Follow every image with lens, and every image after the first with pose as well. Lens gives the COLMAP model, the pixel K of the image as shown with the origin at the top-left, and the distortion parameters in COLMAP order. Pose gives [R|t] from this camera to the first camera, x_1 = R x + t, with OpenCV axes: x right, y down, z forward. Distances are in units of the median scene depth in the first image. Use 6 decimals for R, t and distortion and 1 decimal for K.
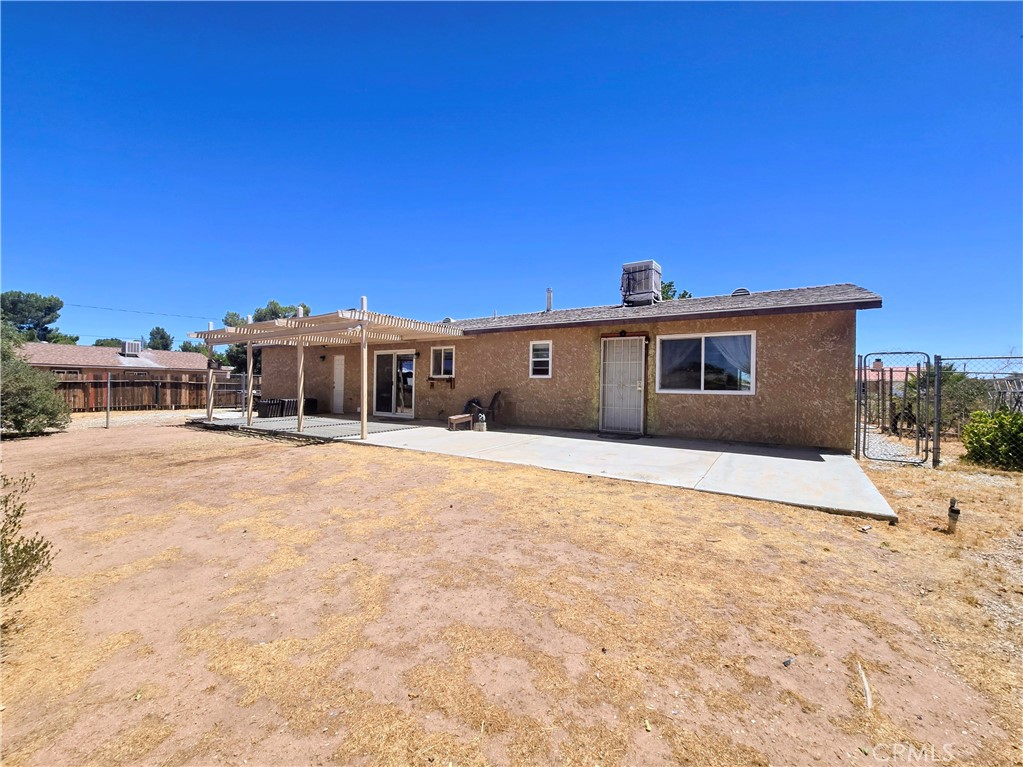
lens RADIAL K [[428.8, 0, 514.4], [0, 428.8, 383.0], [0, 0, 1]] dist [-0.002783, -0.000150]
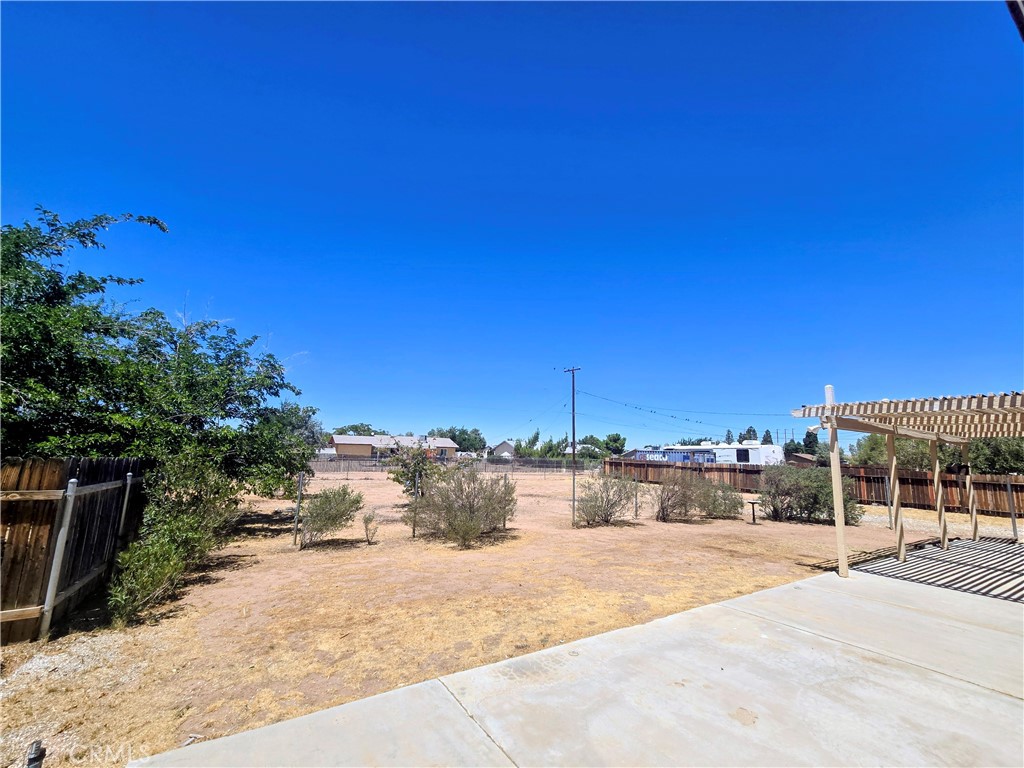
lens RADIAL K [[429.3, 0, 509.7], [0, 429.3, 382.2], [0, 0, 1]] dist [-0.002783, -0.000150]
pose [[-0.428460, -0.164819, -0.888401, 1.401345], [-0.027235, 0.985131, -0.169630, -0.127444], [0.903150, -0.048484, -0.426578, 1.905707]]
